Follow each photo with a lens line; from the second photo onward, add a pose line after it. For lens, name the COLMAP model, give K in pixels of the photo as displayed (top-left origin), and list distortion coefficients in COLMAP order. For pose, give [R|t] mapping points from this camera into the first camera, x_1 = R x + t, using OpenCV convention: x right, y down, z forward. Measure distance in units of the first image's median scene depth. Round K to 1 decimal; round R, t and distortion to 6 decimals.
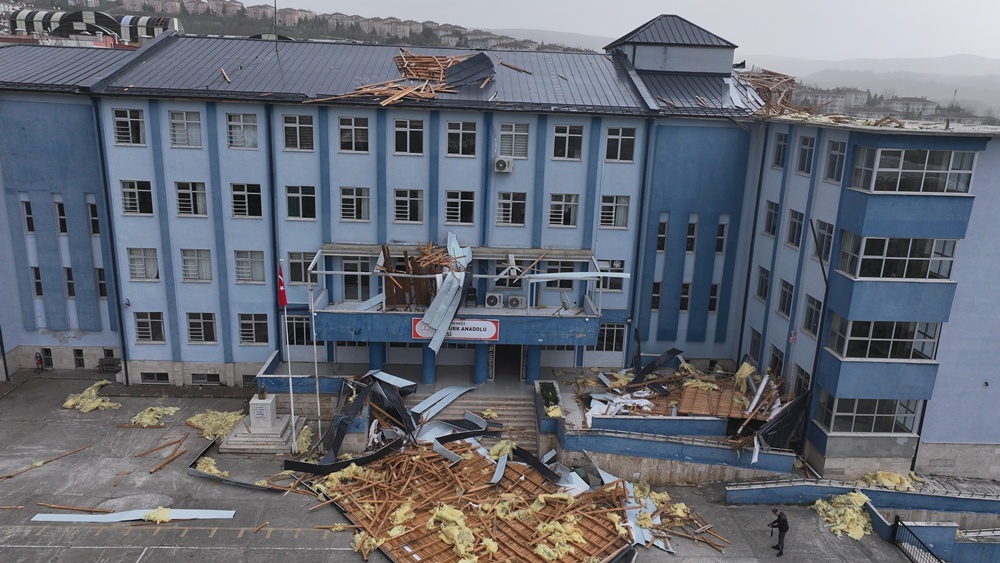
lens RADIAL K [[703.4, 0, 504.2], [0, 703.4, 281.4], [0, 0, 1]] dist [0.000642, -0.002716]
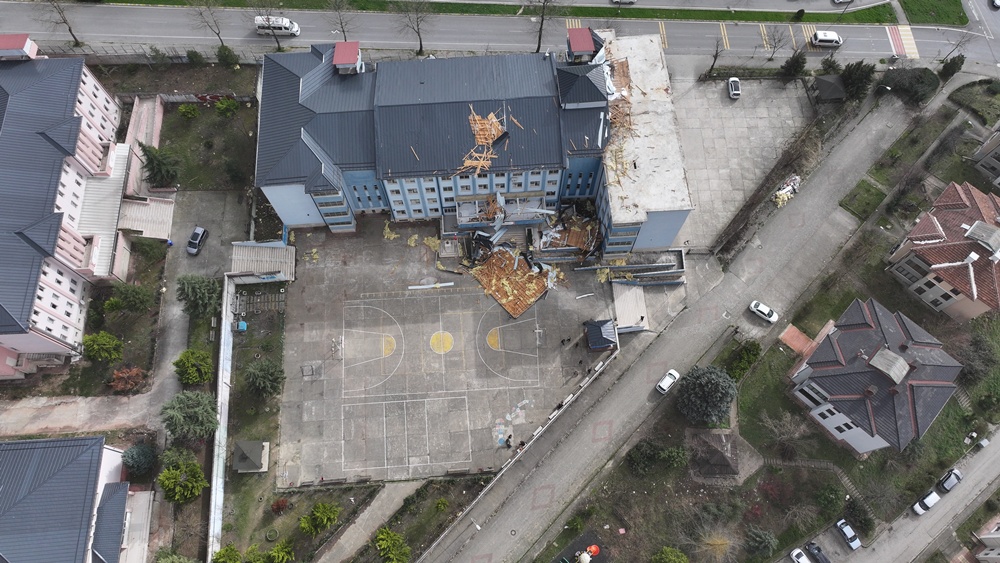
lens RADIAL K [[703.4, 0, 500.1], [0, 703.4, 281.4], [0, 0, 1]] dist [0.000642, -0.002716]
pose [[0.999088, -0.032739, -0.027398, 0.005758], [0.041418, 0.587854, 0.807906, -2.540071], [-0.010344, -0.808304, 0.588674, -1.214346]]
